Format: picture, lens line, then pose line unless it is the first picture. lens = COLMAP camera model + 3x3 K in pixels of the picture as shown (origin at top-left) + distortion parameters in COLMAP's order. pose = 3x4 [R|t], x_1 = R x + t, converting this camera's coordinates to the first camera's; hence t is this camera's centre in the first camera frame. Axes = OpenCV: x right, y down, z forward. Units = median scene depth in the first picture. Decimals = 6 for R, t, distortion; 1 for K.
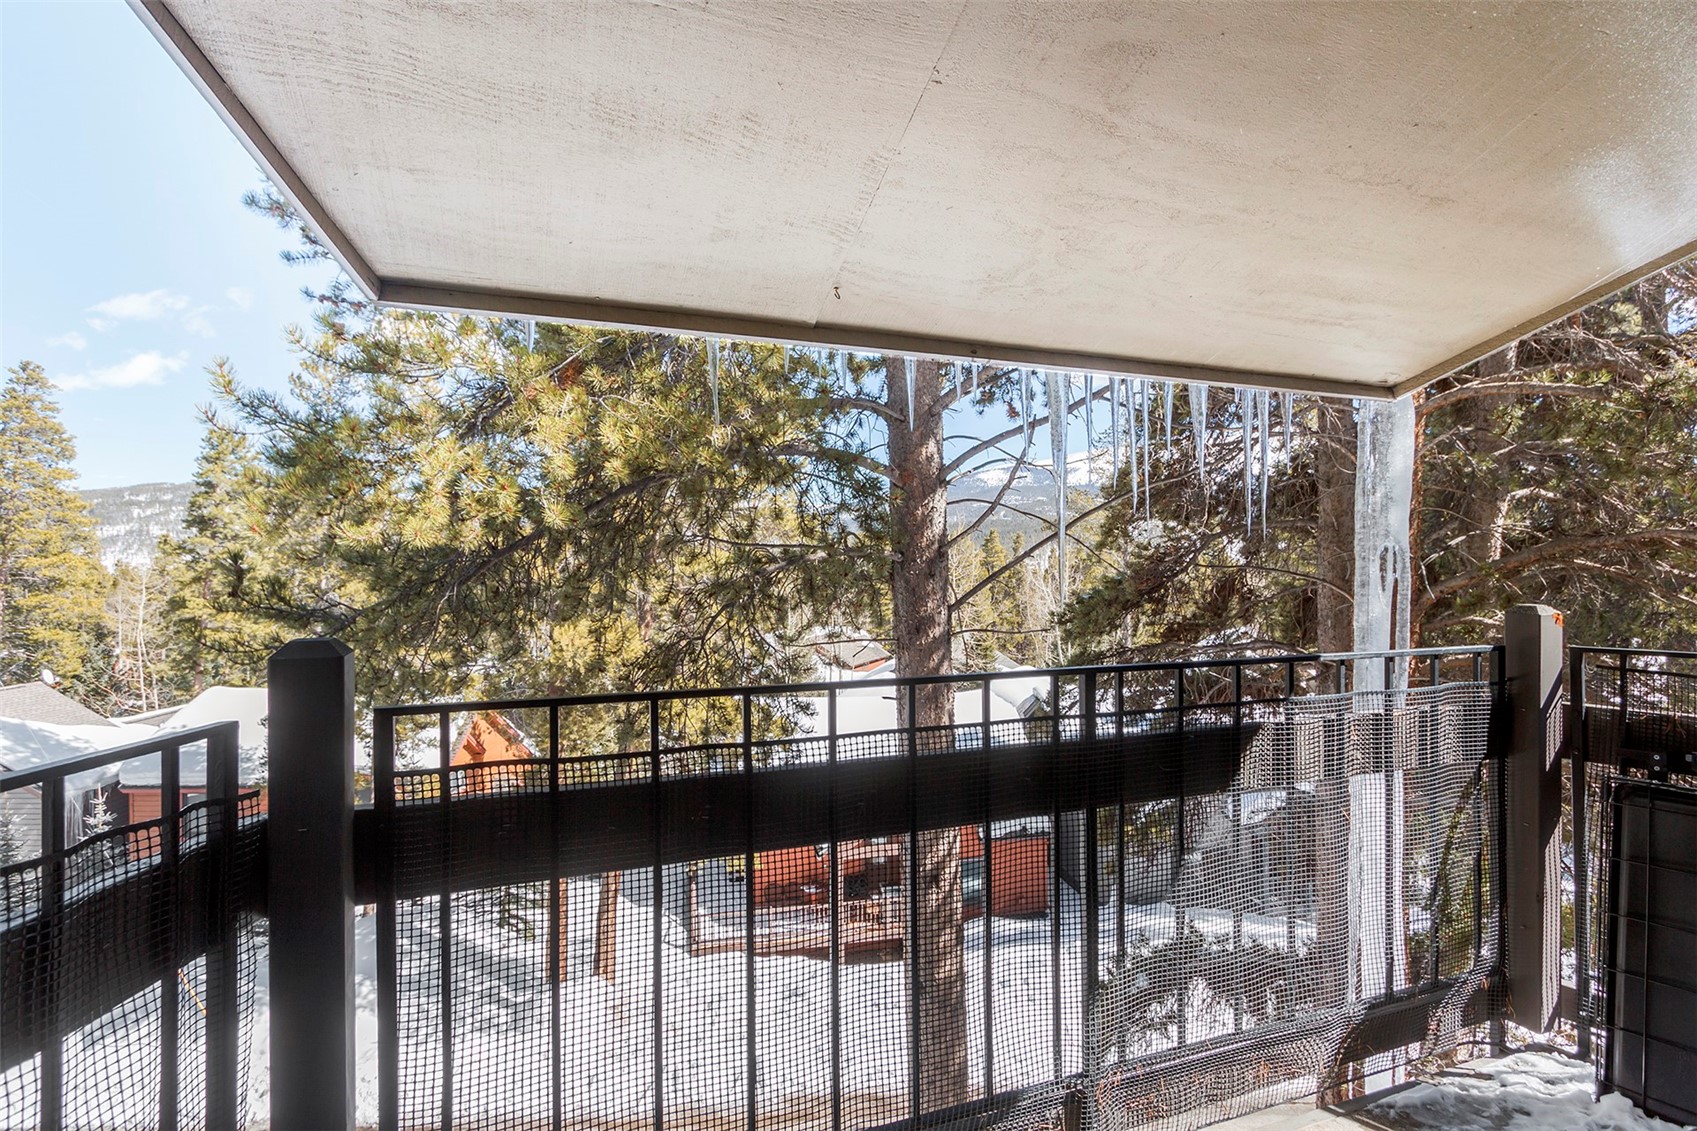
lens RADIAL K [[806.8, 0, 850.8], [0, 806.8, 580.2], [0, 0, 1]] dist [0.002233, -0.000180]
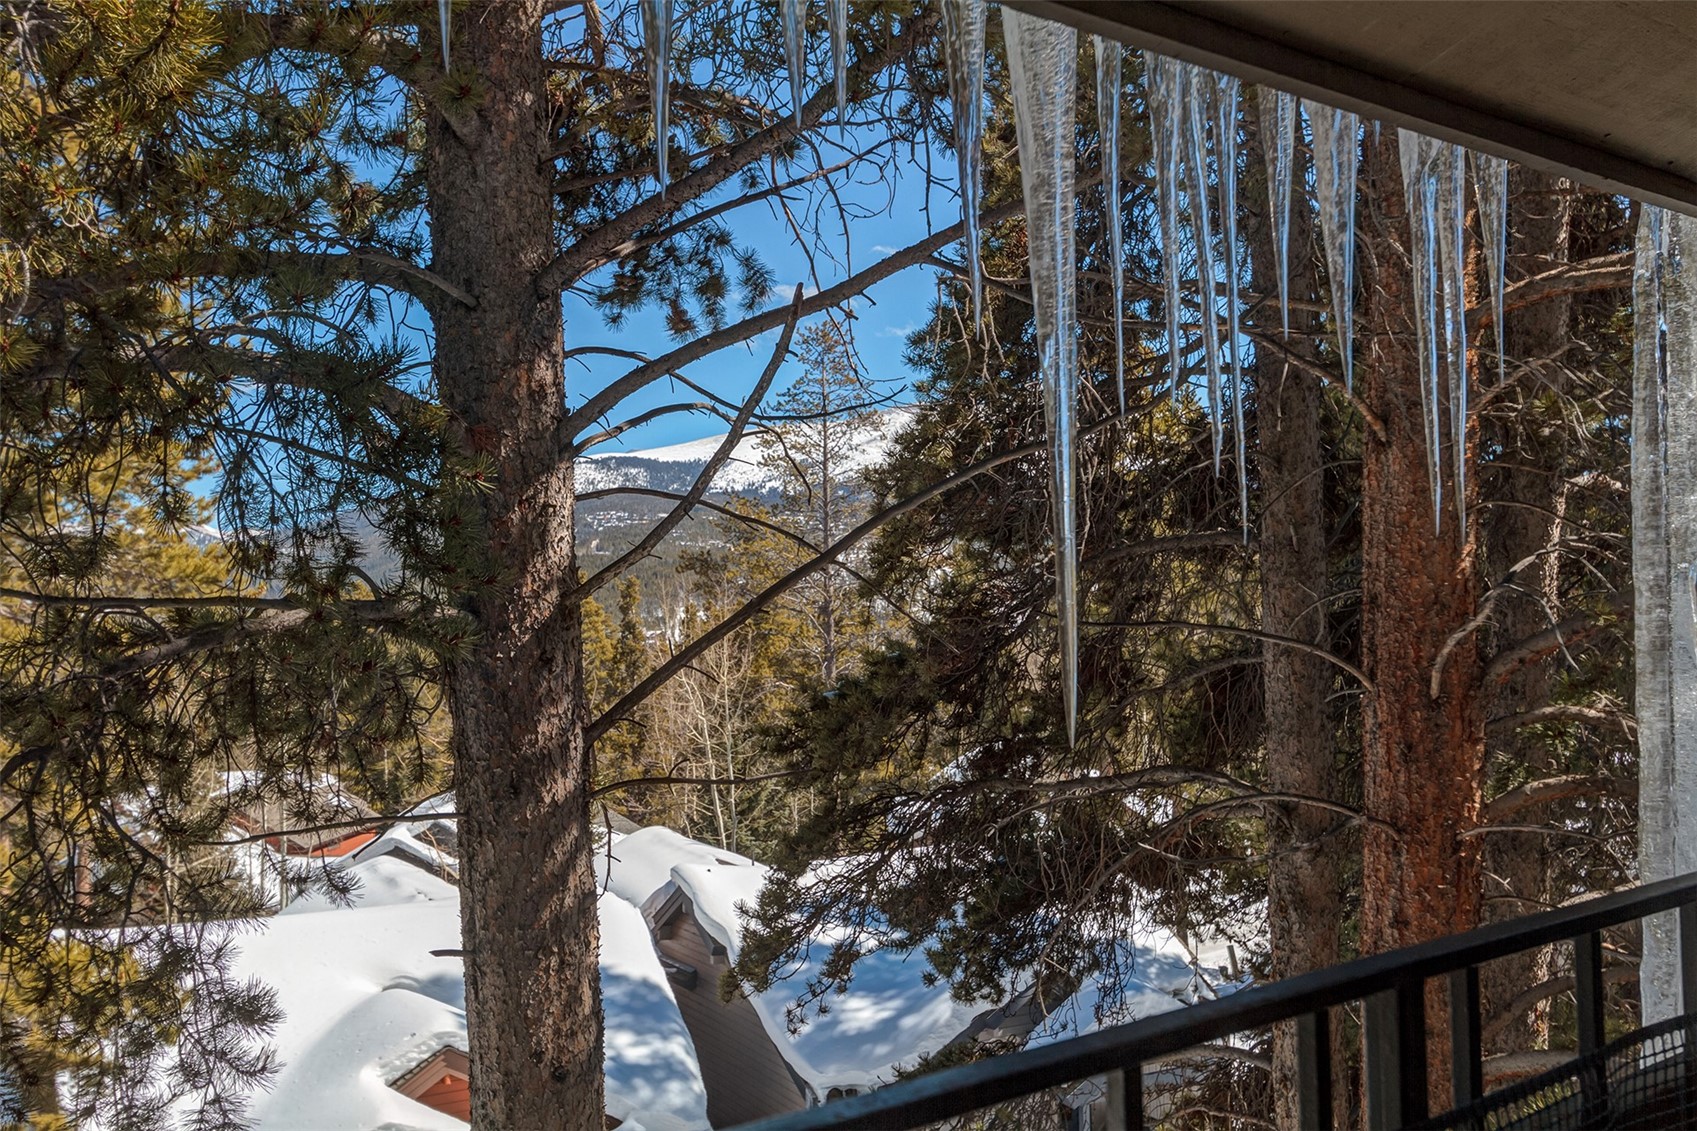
lens RADIAL K [[1637.4, 0, 848.5], [0, 1637.4, 565.5], [0, 0, 1]] dist [0.008132, 0.000011]
pose [[0.952473, -0.015222, 0.304242, -0.012551], [0.034429, 0.997730, -0.057867, -0.000777], [-0.302670, 0.065592, 0.950836, 0.104198]]
